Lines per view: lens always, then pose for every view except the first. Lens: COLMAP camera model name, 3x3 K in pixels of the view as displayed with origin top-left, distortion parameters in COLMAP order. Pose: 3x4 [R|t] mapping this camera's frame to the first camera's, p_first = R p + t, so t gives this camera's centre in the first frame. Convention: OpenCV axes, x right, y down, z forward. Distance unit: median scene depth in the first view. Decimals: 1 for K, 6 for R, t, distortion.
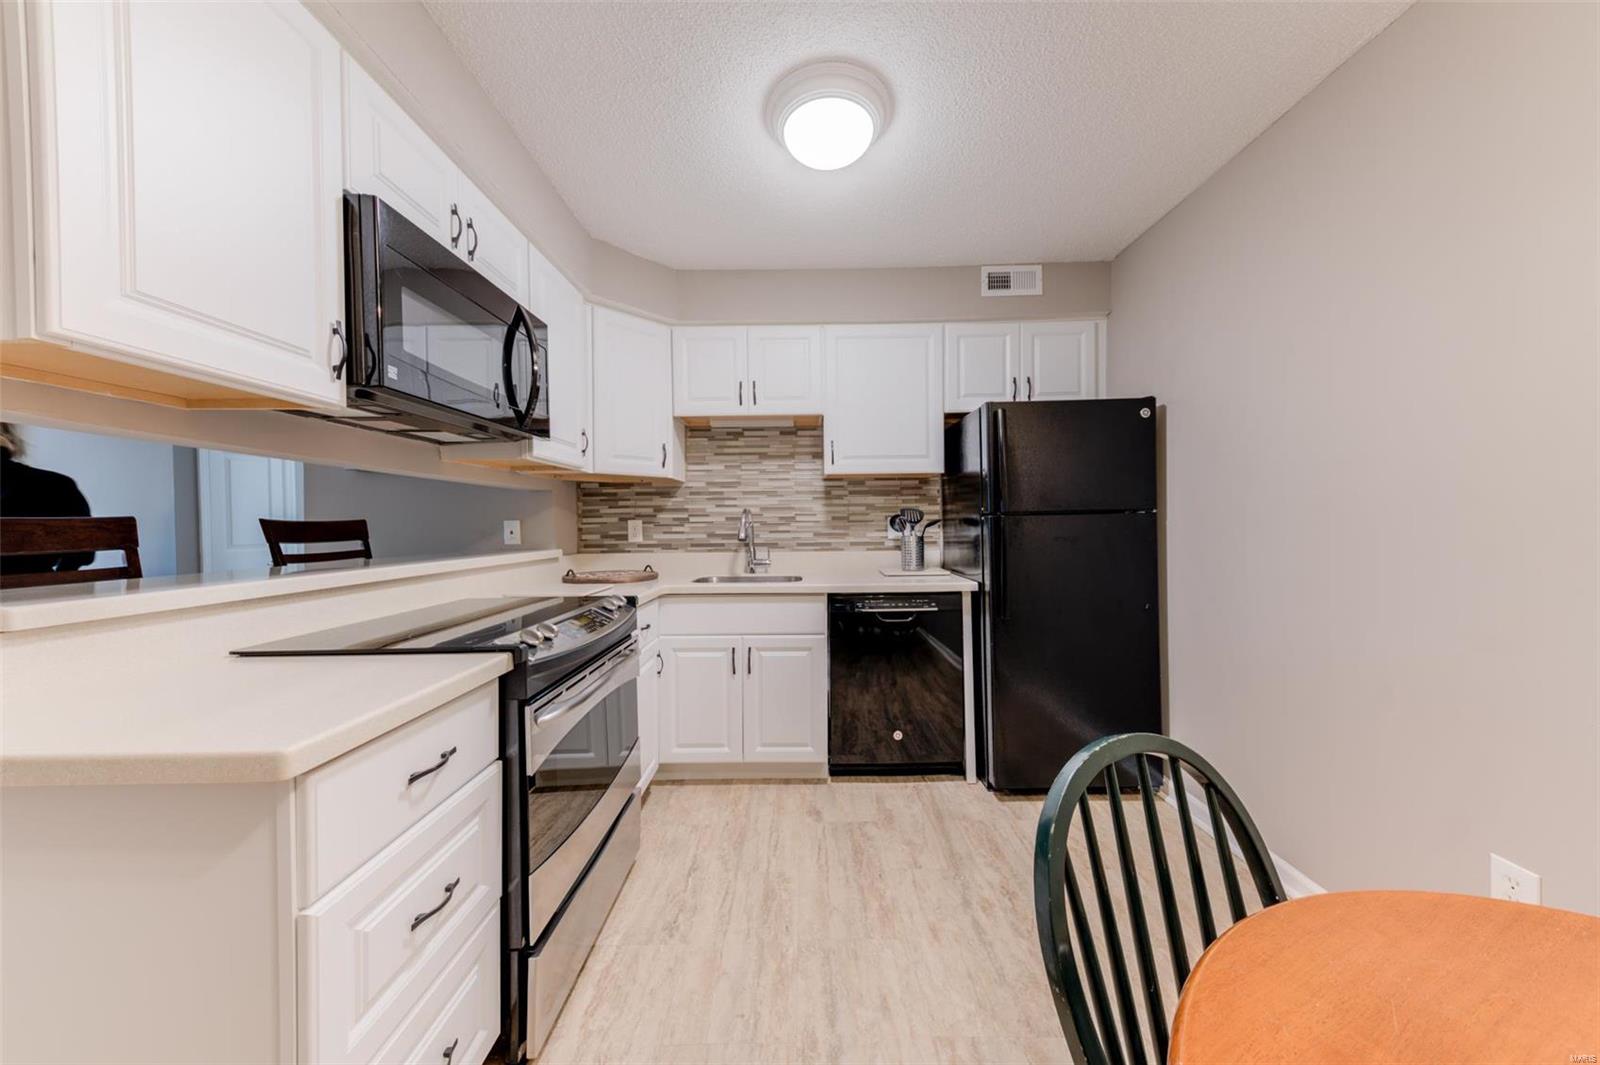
lens RADIAL K [[539.7, 0, 797.7], [0, 539.7, 529.7], [0, 0, 1]] dist [0.010545, -0.000109]
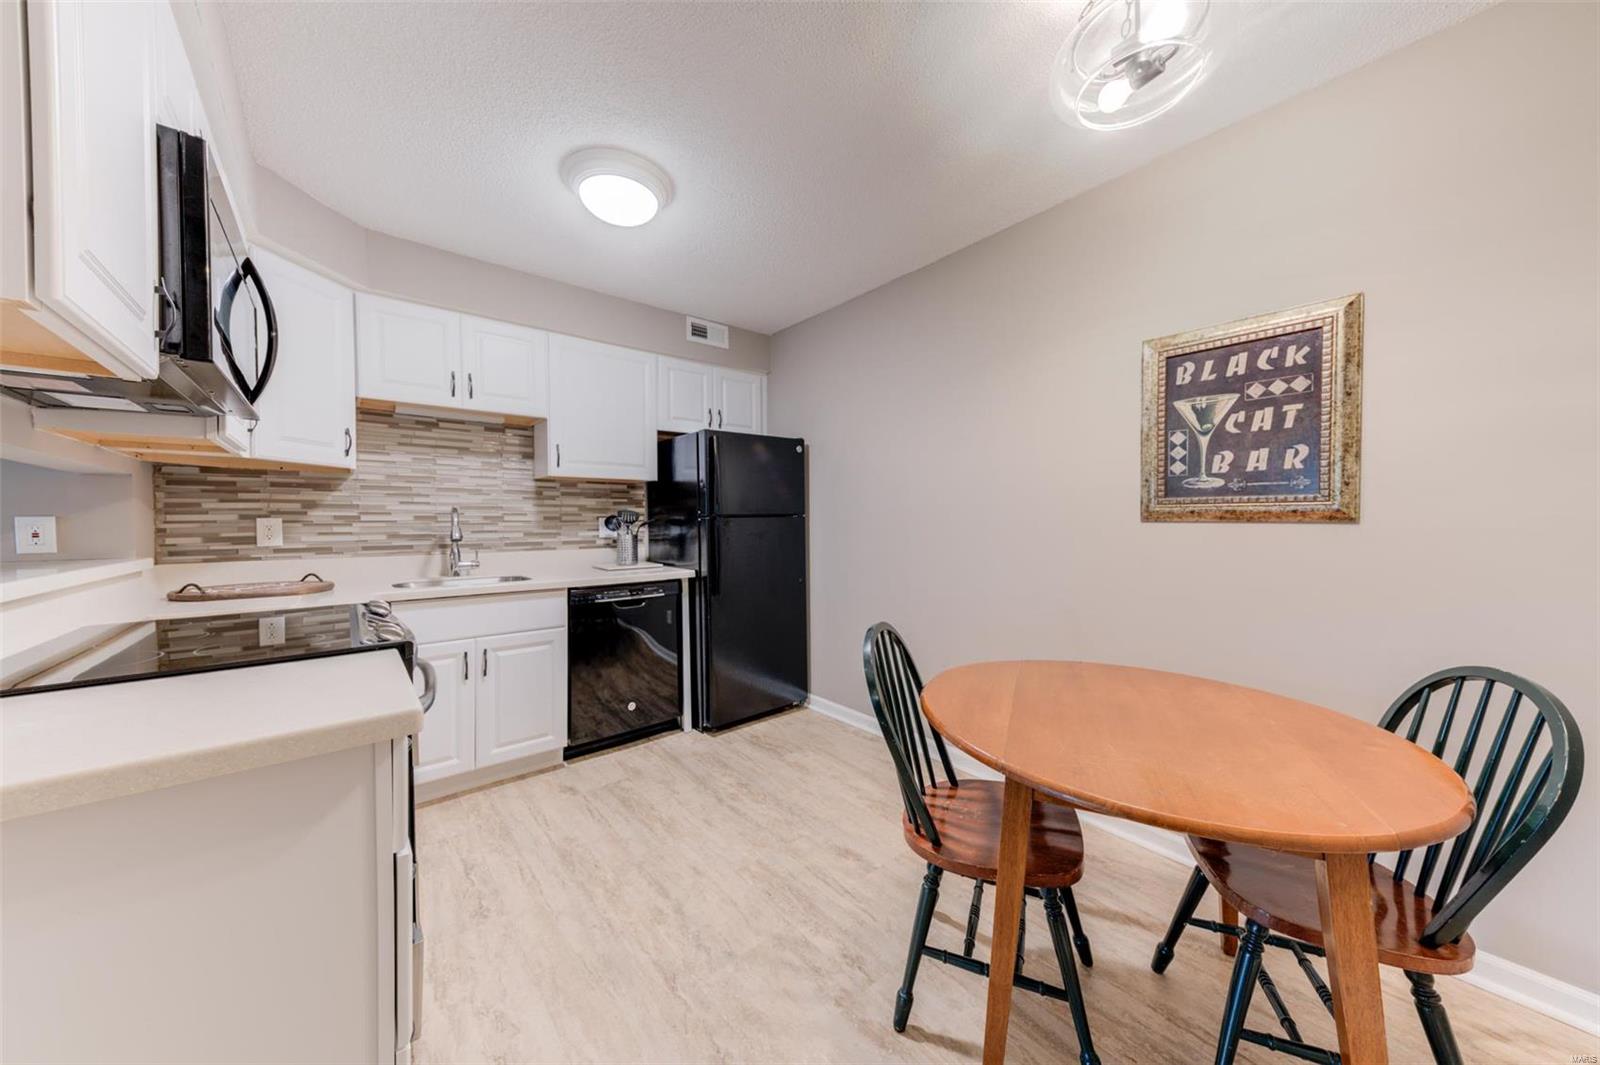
lens RADIAL K [[539.7, 0, 808.0], [0, 539.7, 531.3], [0, 0, 1]] dist [0.010545, -0.000109]
pose [[0.759312, -0.006268, 0.650697, -0.252525], [0.005517, 0.999980, 0.003193, 0.003535], [-0.650704, 0.001165, 0.759331, -0.114452]]
